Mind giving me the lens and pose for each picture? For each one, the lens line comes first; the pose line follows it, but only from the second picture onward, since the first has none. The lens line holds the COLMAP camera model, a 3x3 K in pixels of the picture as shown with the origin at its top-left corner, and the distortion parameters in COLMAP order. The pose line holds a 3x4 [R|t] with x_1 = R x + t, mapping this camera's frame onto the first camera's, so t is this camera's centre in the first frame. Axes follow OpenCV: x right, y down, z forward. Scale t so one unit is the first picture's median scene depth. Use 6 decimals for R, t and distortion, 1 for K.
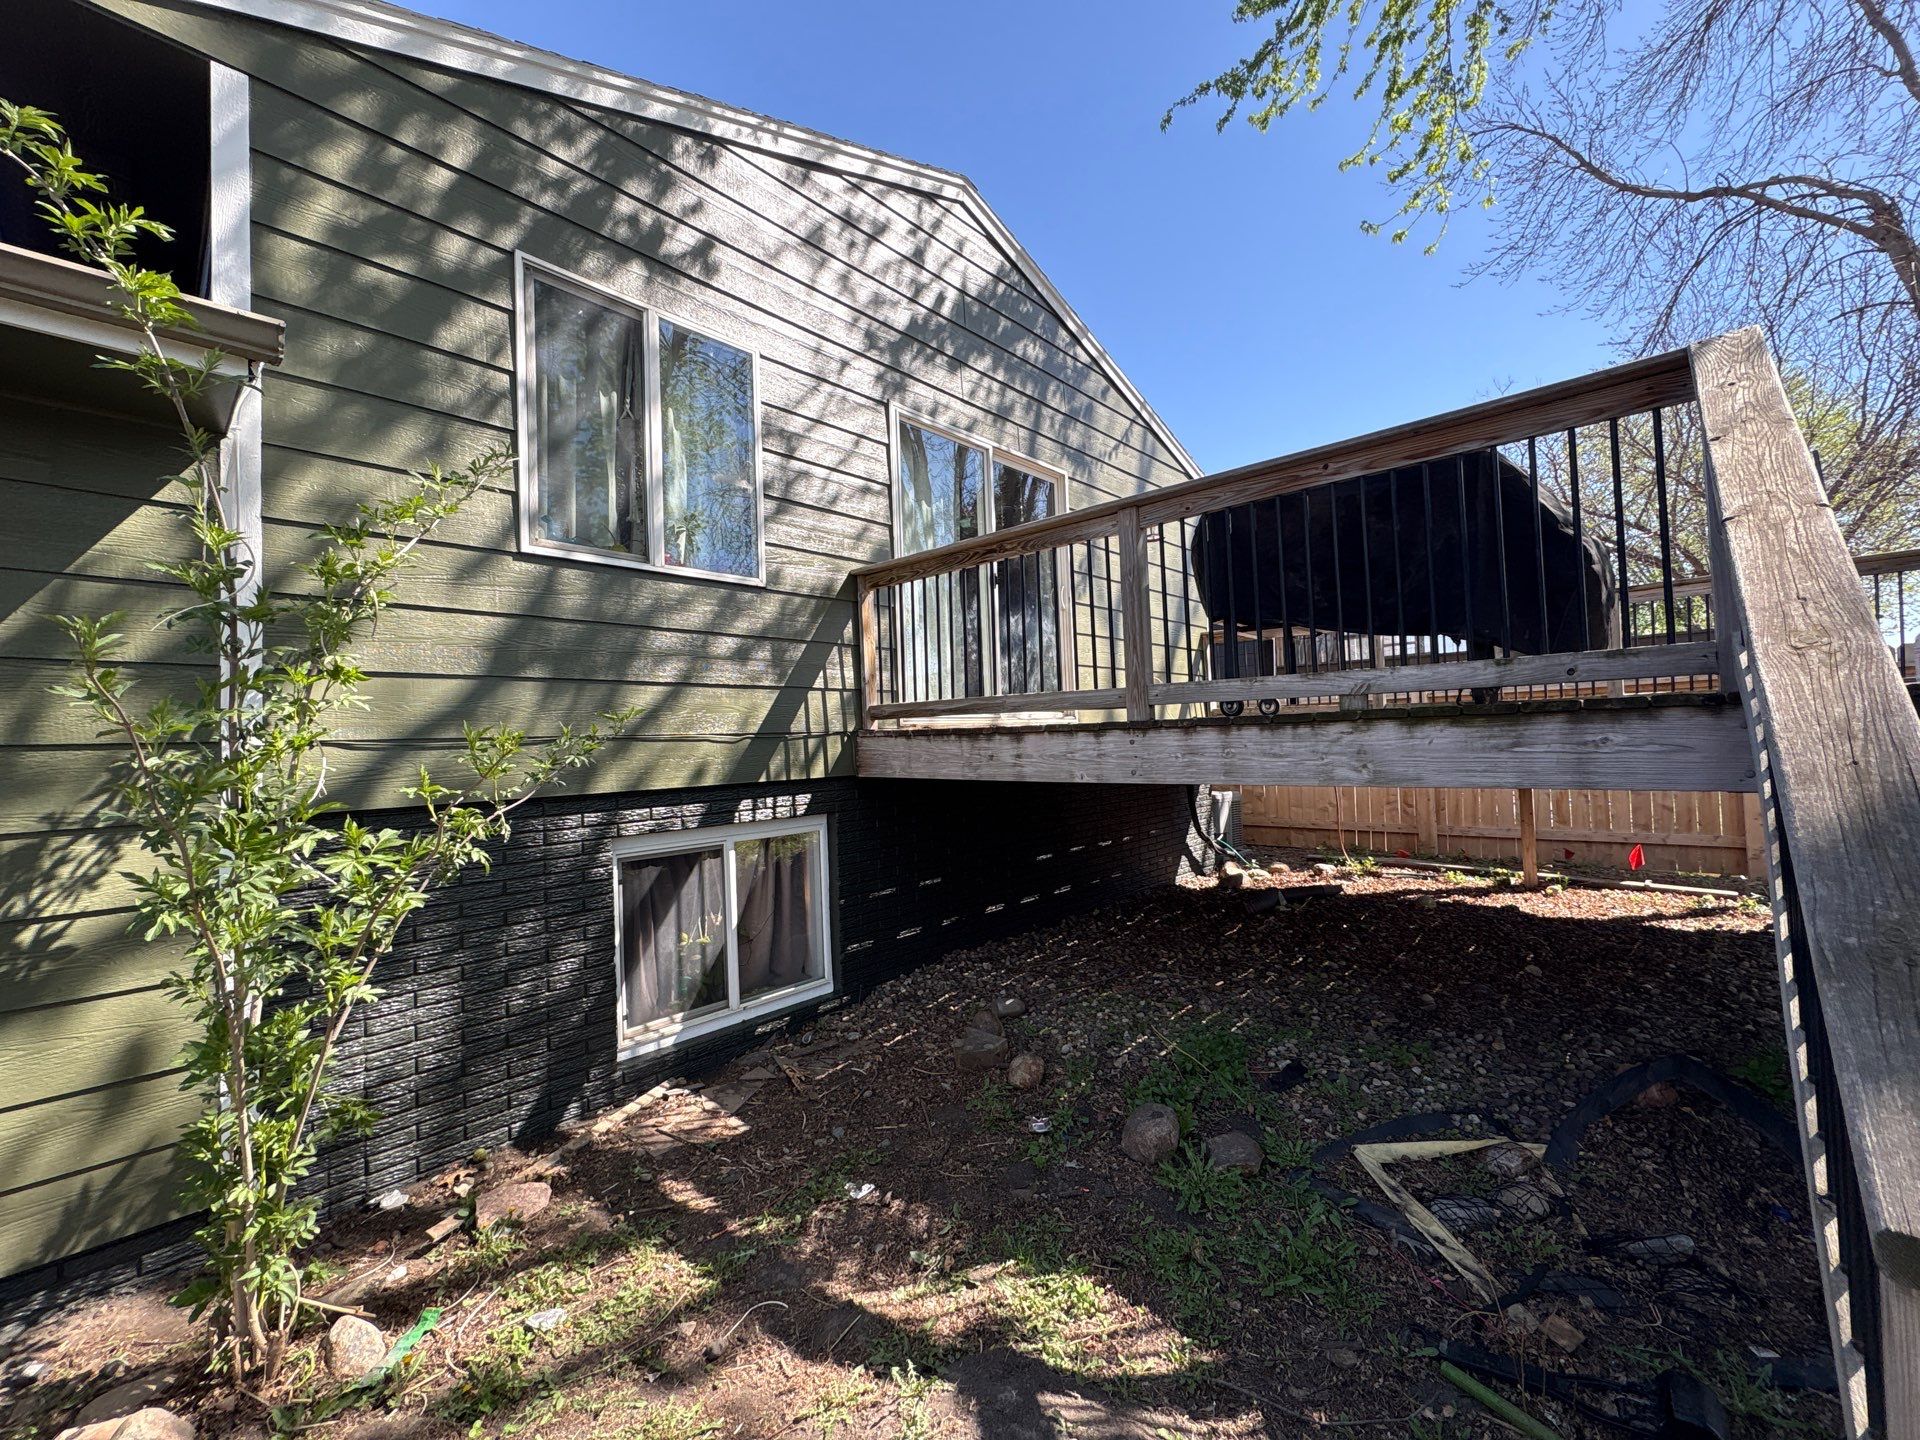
lens RADIAL K [[761.0, 0, 961.1], [0, 761.0, 719.1], [0, 0, 1]] dist [-0.000545, -0.000221]
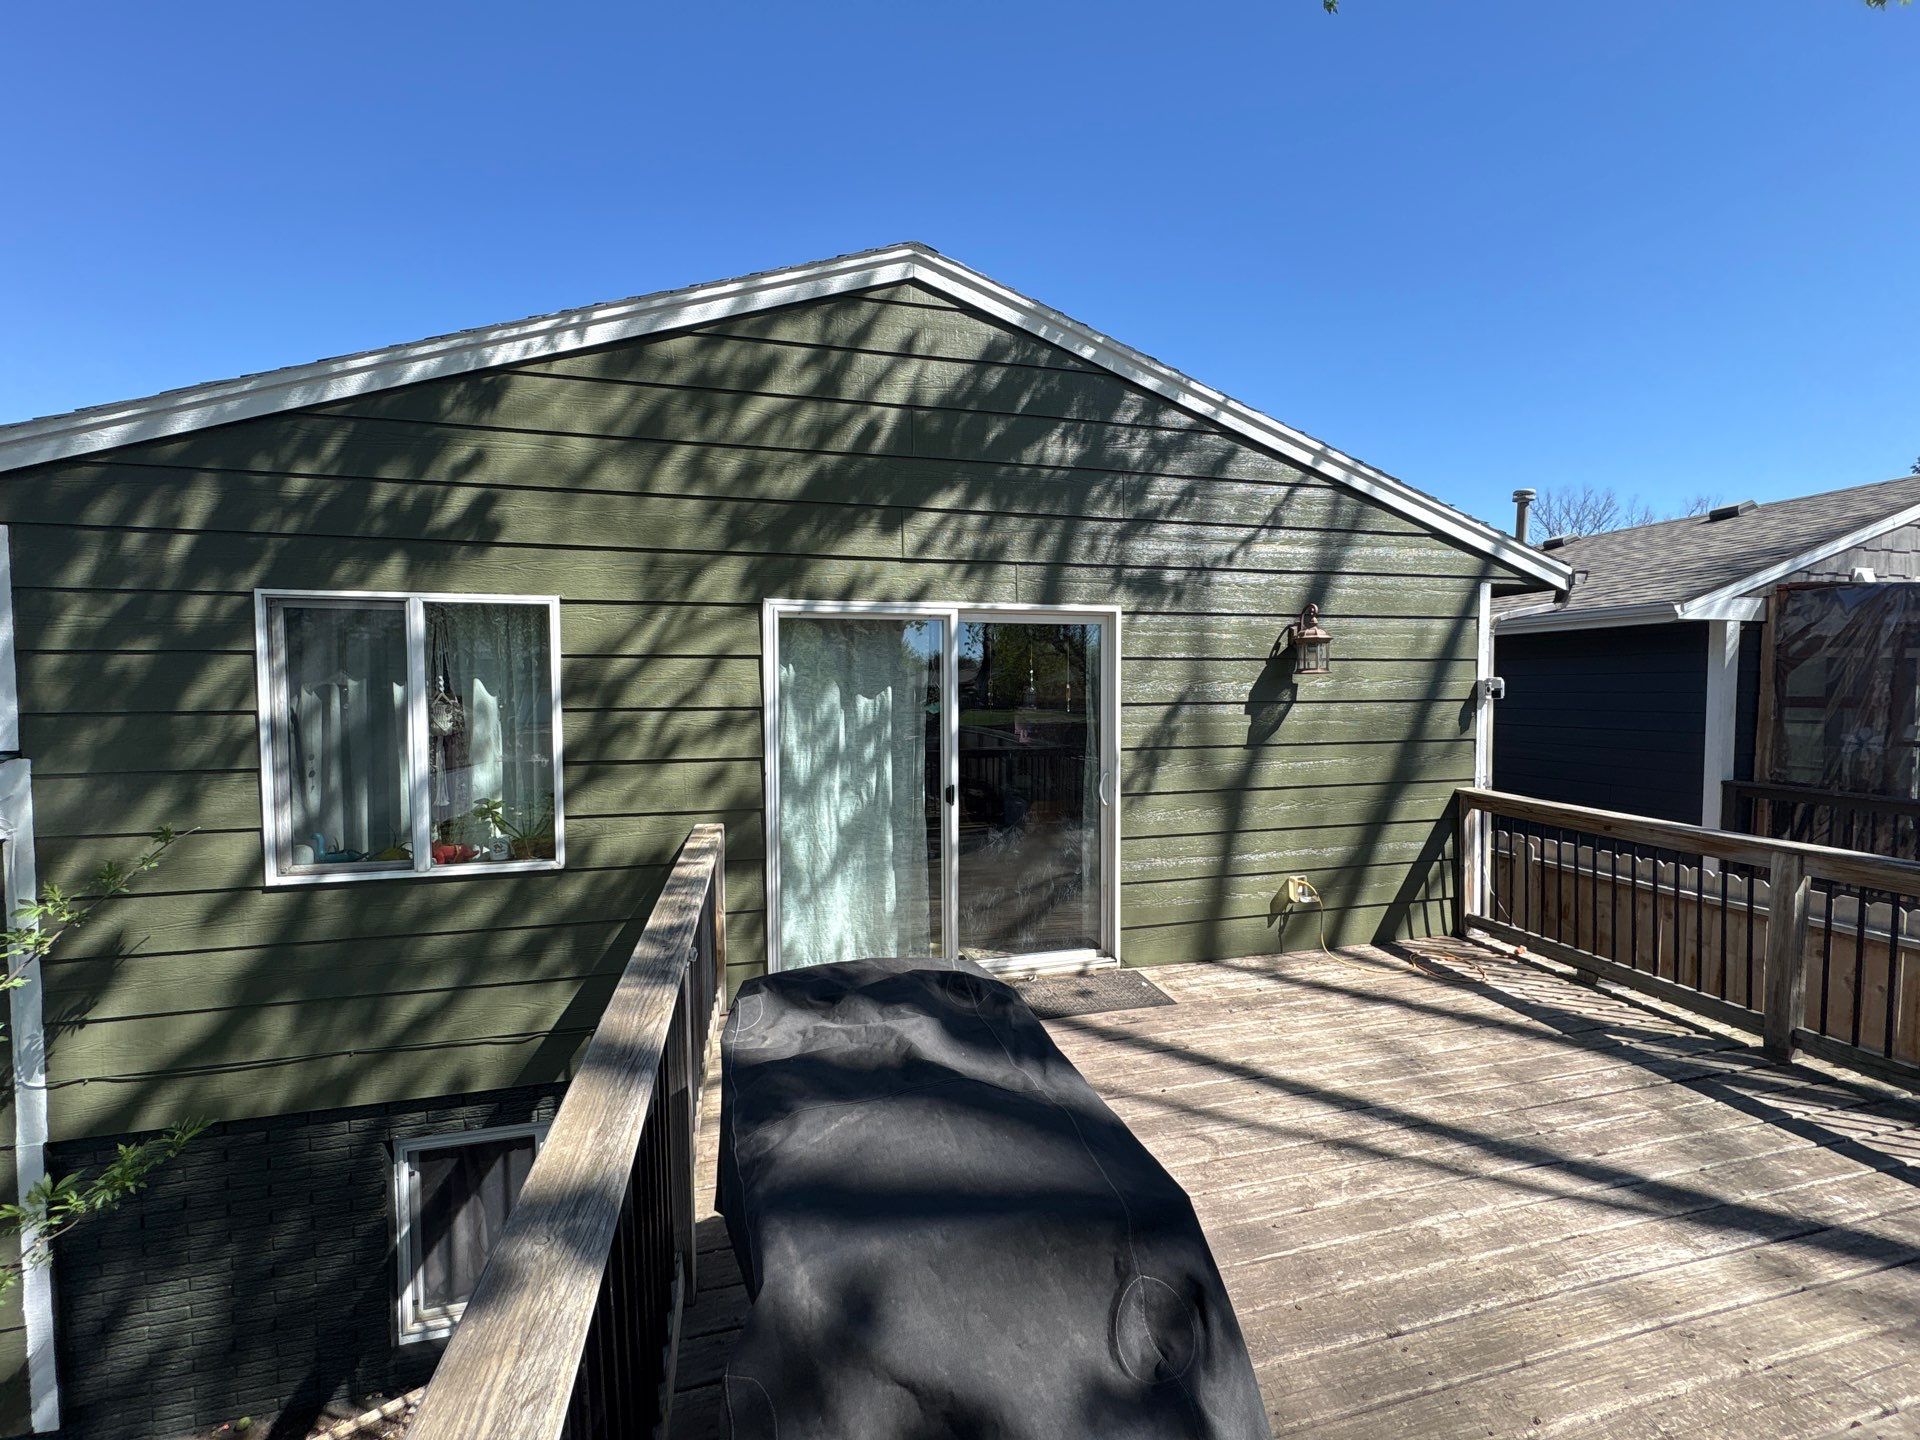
lens RADIAL K [[761.0, 0, 967.1], [0, 761.0, 724.6], [0, 0, 1]] dist [-0.000545, -0.000221]
pose [[0.838067, 0.055762, -0.542711, 0.663755], [-0.010165, 0.996186, 0.086658, -0.459764], [0.545473, -0.067109, 0.835437, 0.565154]]
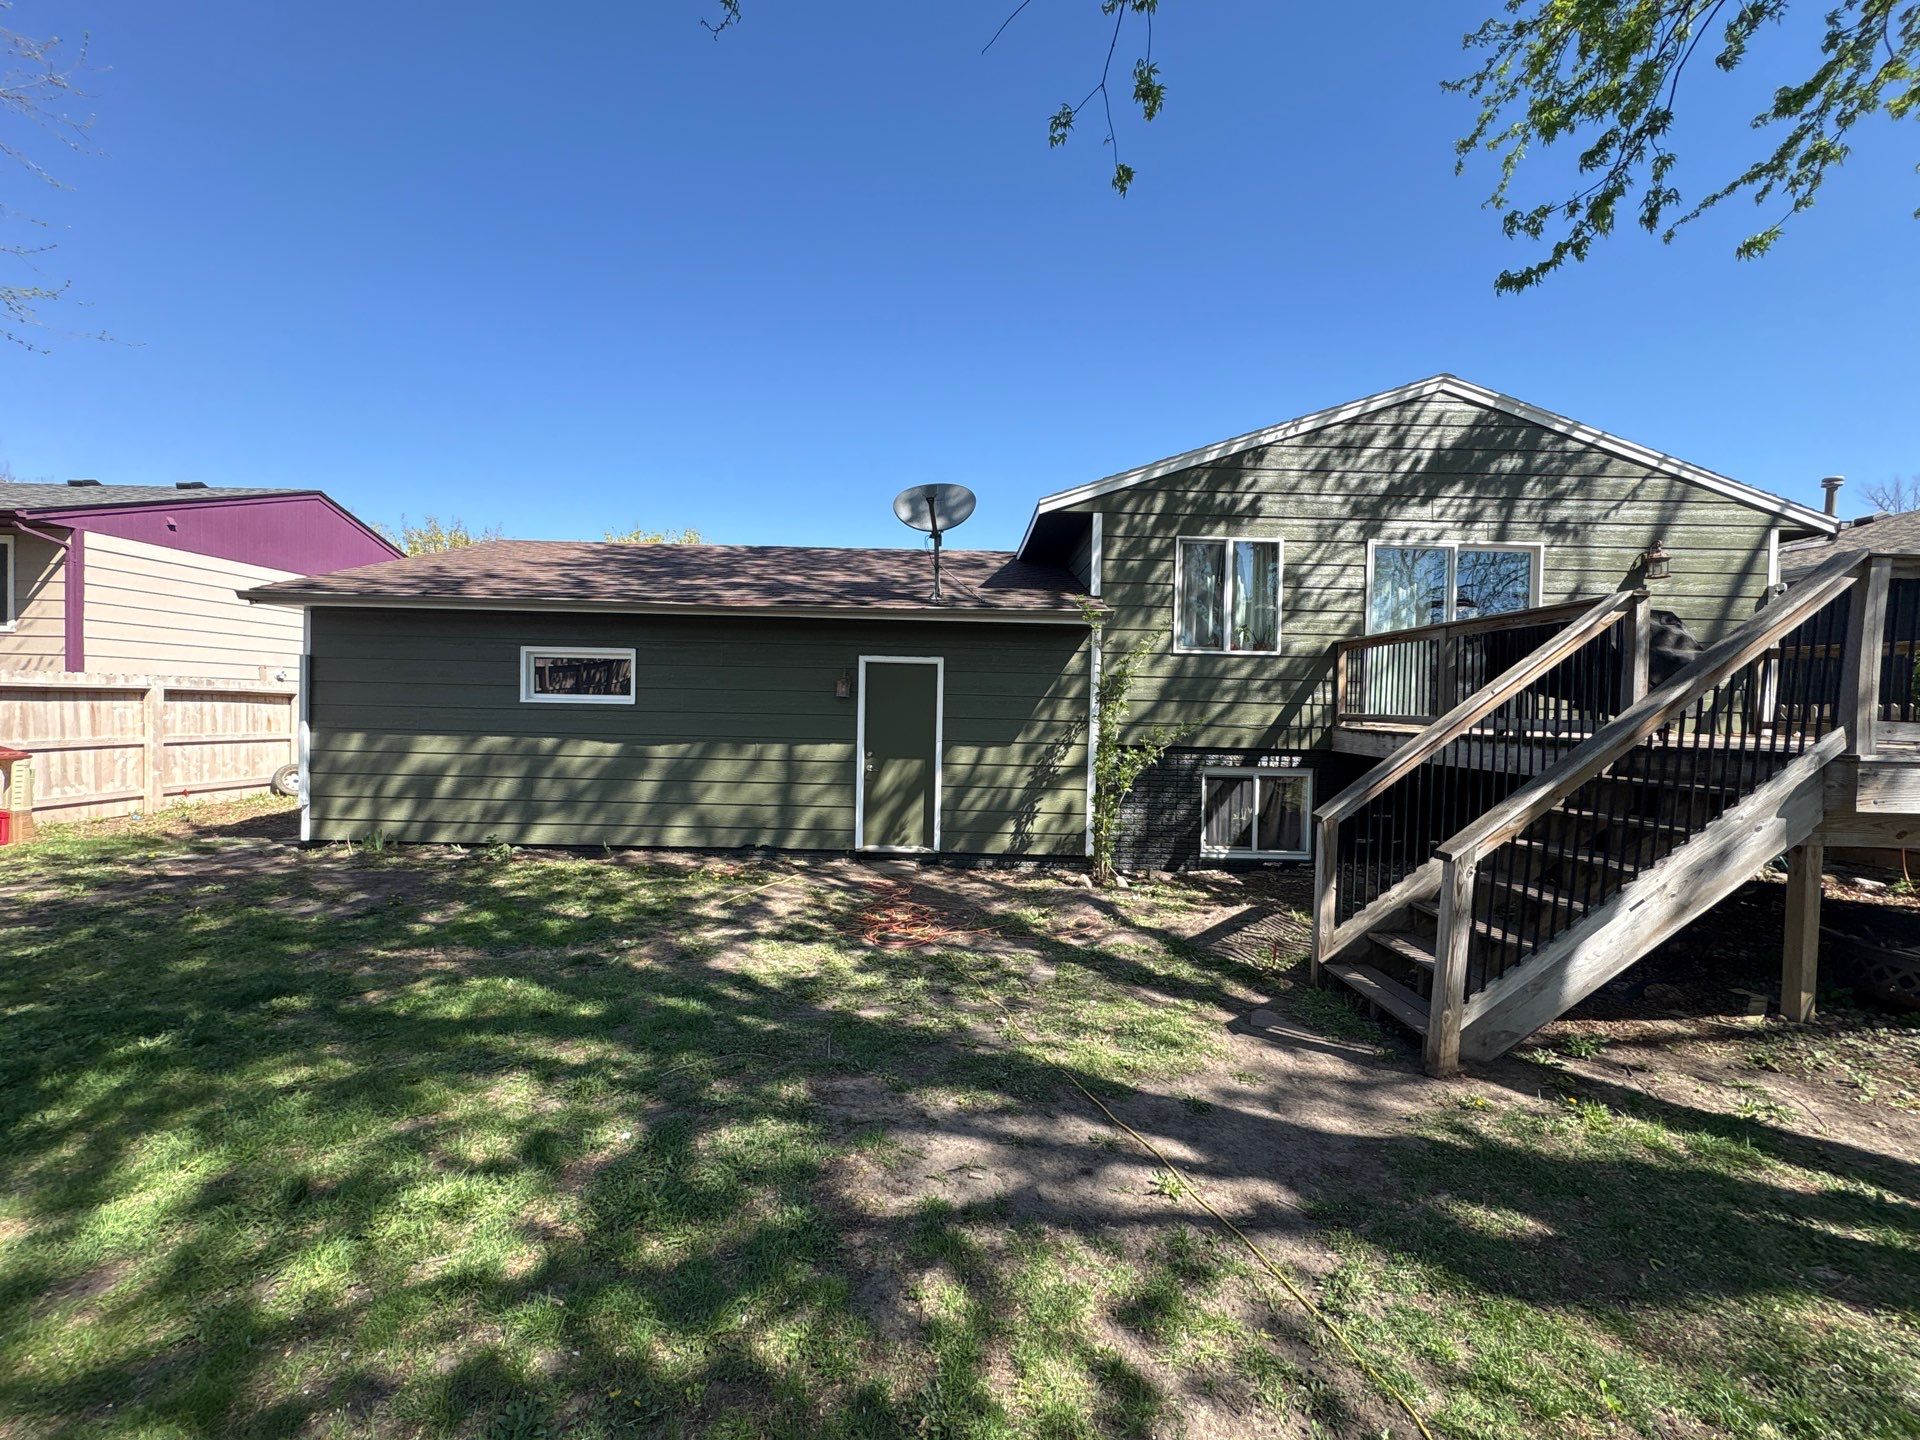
lens RADIAL K [[761.0, 0, 956.7], [0, 761.0, 718.4], [0, 0, 1]] dist [-0.000545, -0.000221]
pose [[0.677211, 0.058454, -0.733463, 0.732854], [-0.025077, 0.998094, 0.056389, -0.104639], [0.735361, -0.019794, 0.677386, -1.142482]]
